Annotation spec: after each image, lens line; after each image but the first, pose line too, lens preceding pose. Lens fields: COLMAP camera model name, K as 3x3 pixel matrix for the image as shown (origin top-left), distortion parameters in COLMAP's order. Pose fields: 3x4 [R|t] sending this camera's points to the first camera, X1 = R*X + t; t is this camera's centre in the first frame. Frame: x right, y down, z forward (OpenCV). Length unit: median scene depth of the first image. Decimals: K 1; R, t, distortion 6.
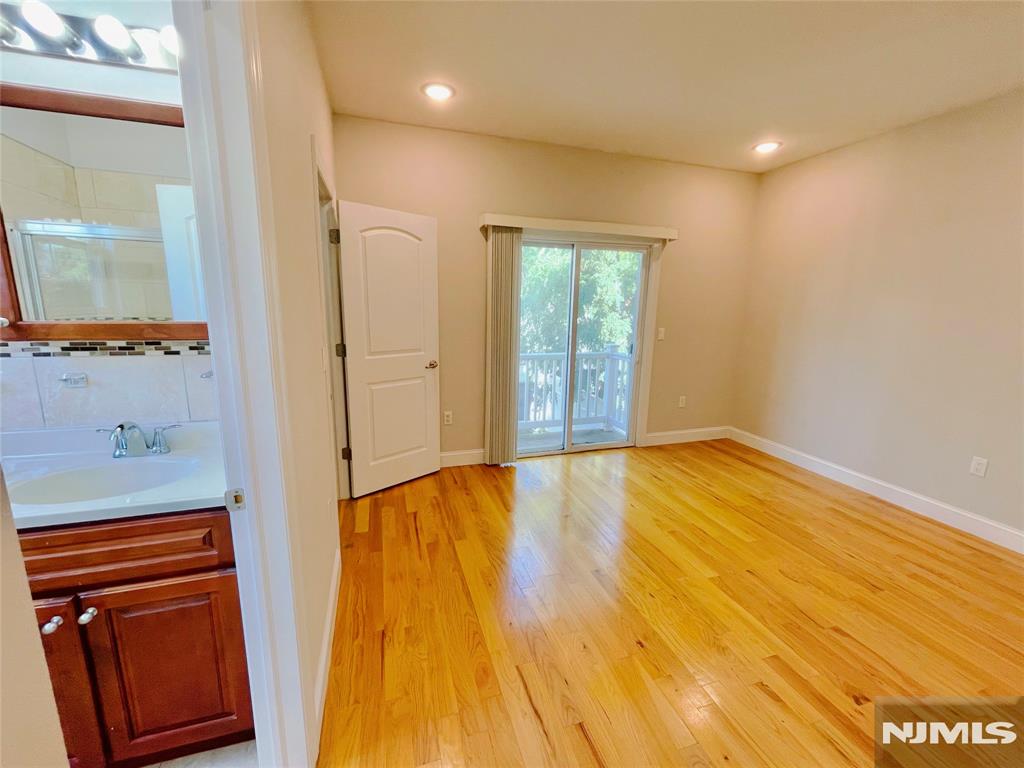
lens RADIAL K [[414.0, 0, 511.7], [0, 414.0, 383.2], [0, 0, 1]] dist [-0.000805, -0.000267]
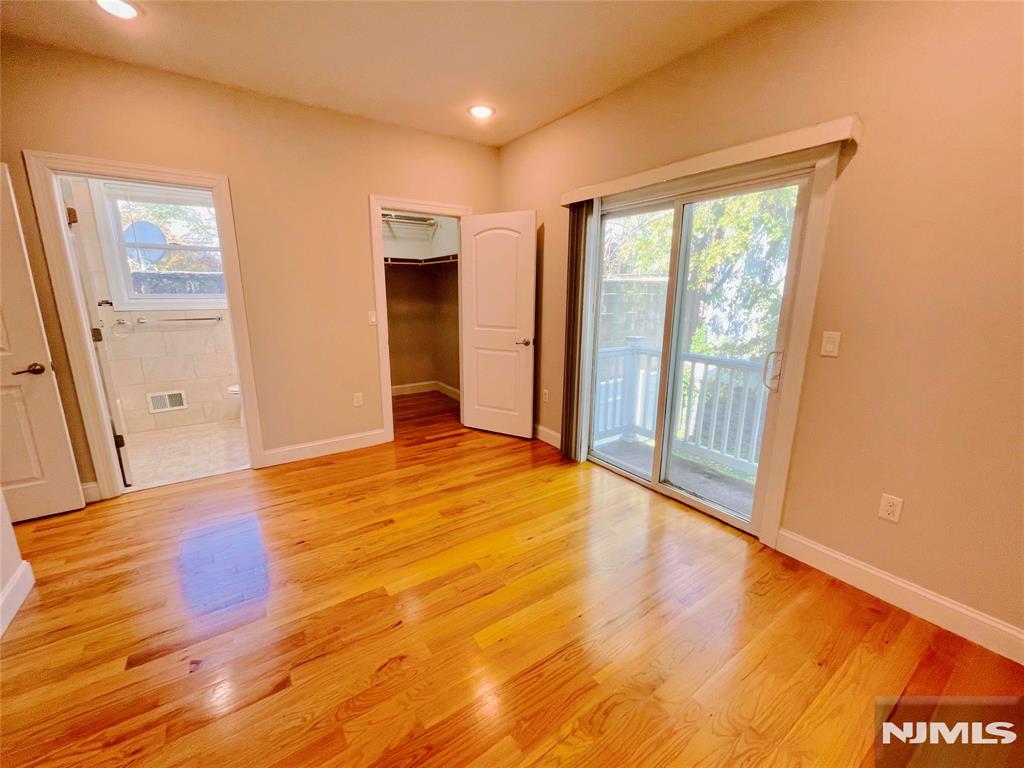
lens RADIAL K [[414.0, 0, 508.3], [0, 414.0, 380.1], [0, 0, 1]] dist [-0.000805, -0.000267]
pose [[0.287827, 0.188301, -0.938988, 0.894092], [-0.182708, 0.973267, 0.139170, -0.094242], [0.940092, 0.131504, 0.314537, 0.621544]]
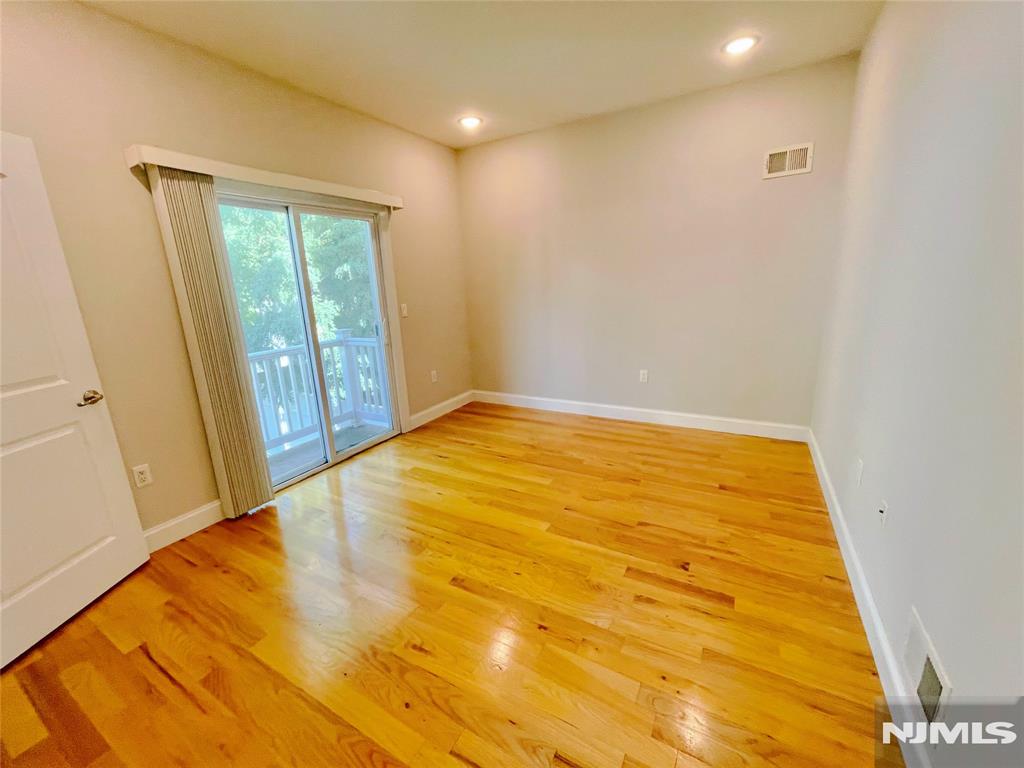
lens RADIAL K [[414.0, 0, 511.0], [0, 414.0, 382.2], [0, 0, 1]] dist [-0.000805, -0.000267]
pose [[0.733627, -0.212266, 0.645550, -0.129212], [0.186356, 0.976387, 0.109269, -0.020350], [-0.653501, 0.040139, 0.755861, 0.167285]]
